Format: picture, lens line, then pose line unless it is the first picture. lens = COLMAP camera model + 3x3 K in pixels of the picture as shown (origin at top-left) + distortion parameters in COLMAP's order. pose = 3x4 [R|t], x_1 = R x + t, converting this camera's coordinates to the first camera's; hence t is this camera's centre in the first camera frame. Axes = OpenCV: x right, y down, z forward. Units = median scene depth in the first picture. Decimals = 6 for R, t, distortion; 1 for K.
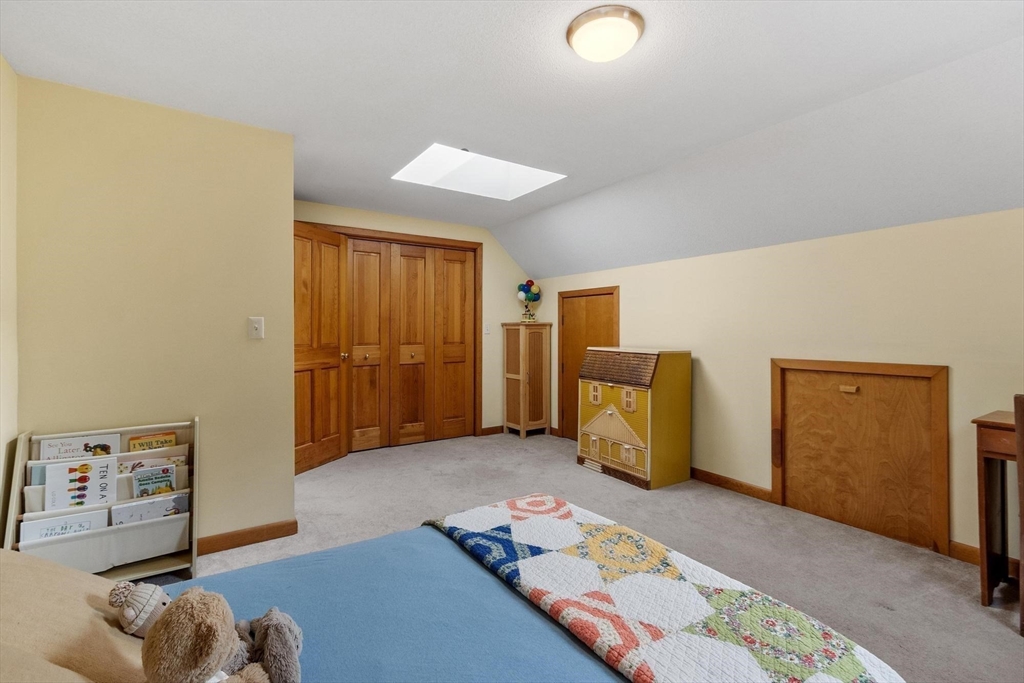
lens RADIAL K [[452.7, 0, 507.6], [0, 452.7, 331.1], [0, 0, 1]] dist [-0.005231, 0.000975]
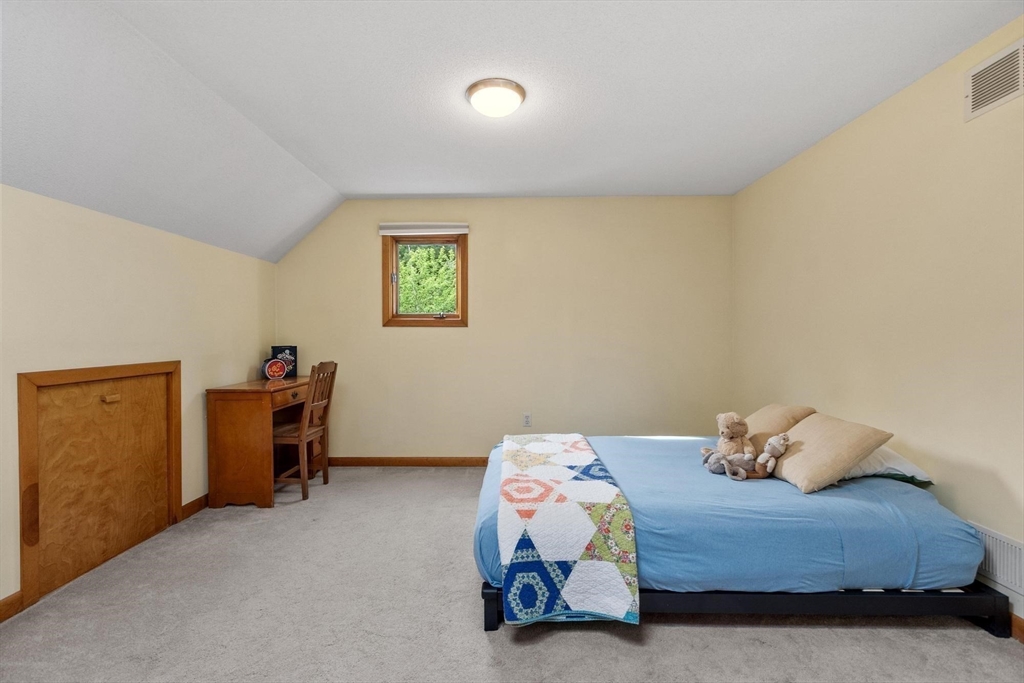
lens RADIAL K [[452.7, 0, 505.8], [0, 452.7, 341.2], [0, 0, 1]] dist [-0.005231, 0.000975]
pose [[-0.823233, -0.005111, 0.567680, -0.343764], [0.004648, 0.999865, 0.015742, 0.011200], [-0.567684, 0.015598, -0.823099, 1.297764]]
